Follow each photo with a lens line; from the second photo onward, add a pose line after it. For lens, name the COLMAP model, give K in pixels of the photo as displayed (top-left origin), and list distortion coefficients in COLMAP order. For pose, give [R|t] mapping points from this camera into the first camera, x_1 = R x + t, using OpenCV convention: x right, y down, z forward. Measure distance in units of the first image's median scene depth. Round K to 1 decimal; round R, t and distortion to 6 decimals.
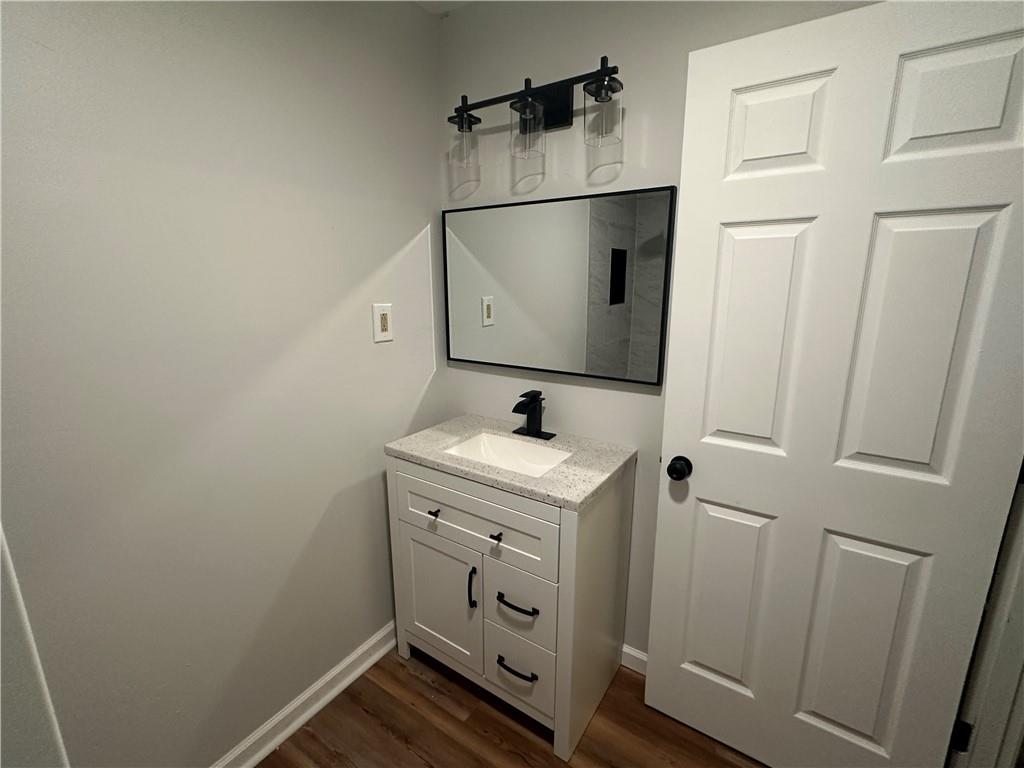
lens RADIAL K [[464.7, 0, 509.2], [0, 464.7, 385.0], [0, 0, 1]] dist [0.001683, -0.000775]
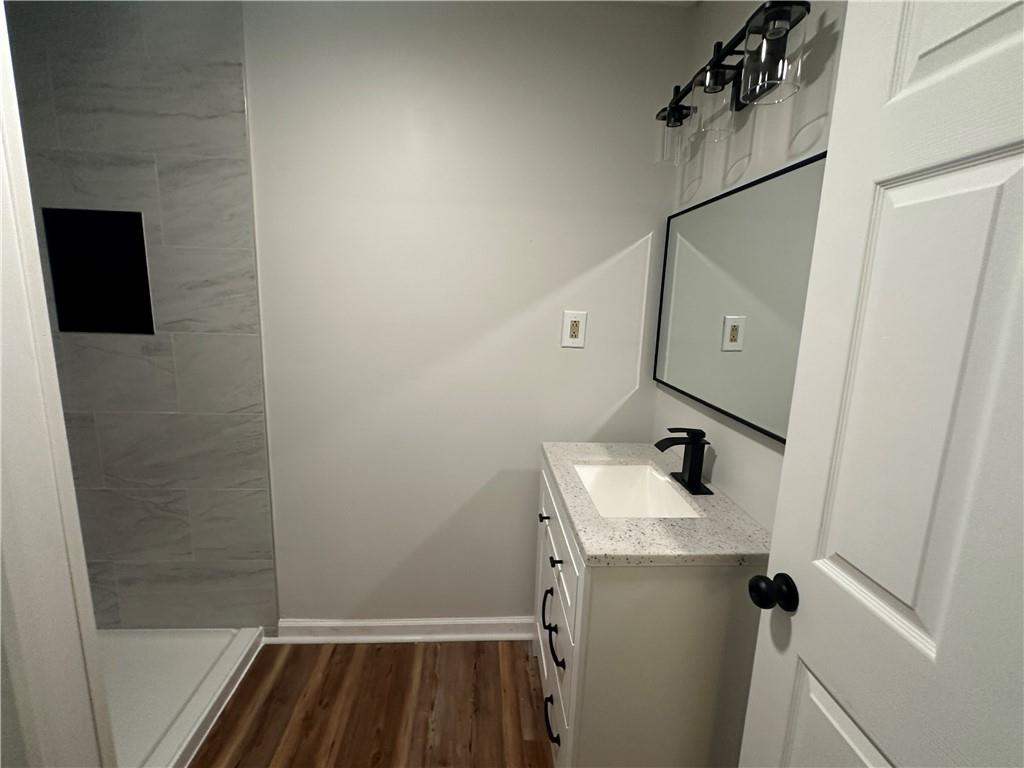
lens RADIAL K [[466.6, 0, 509.0], [0, 466.6, 383.5], [0, 0, 1]] dist [0.002210, -0.000370]
pose [[0.605330, 0.171543, -0.777270, 0.493426], [-0.214710, 0.975494, 0.048077, -0.035835], [0.766470, 0.137785, 0.627327, 0.258958]]
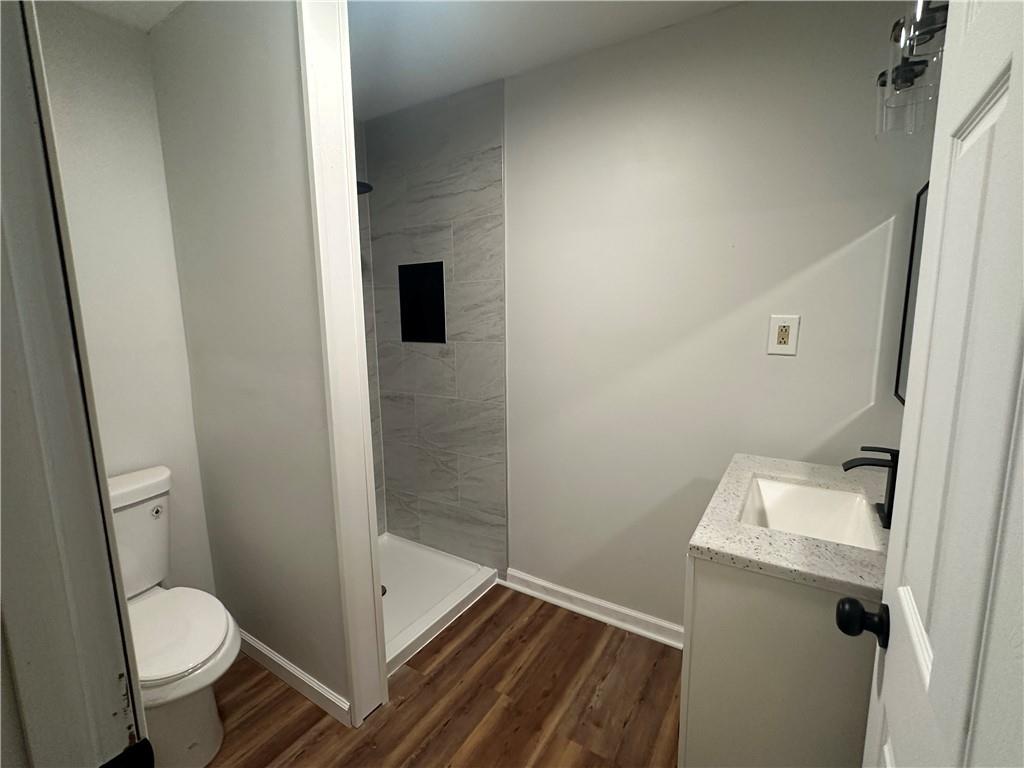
lens RADIAL K [[464.7, 0, 509.2], [0, 464.7, 385.0], [0, 0, 1]] dist [0.001683, -0.000775]
pose [[0.021559, 0.156402, -0.987458, 0.703492], [-0.213489, 0.965627, 0.148283, -0.058821], [0.976708, 0.207614, 0.054208, 0.436760]]
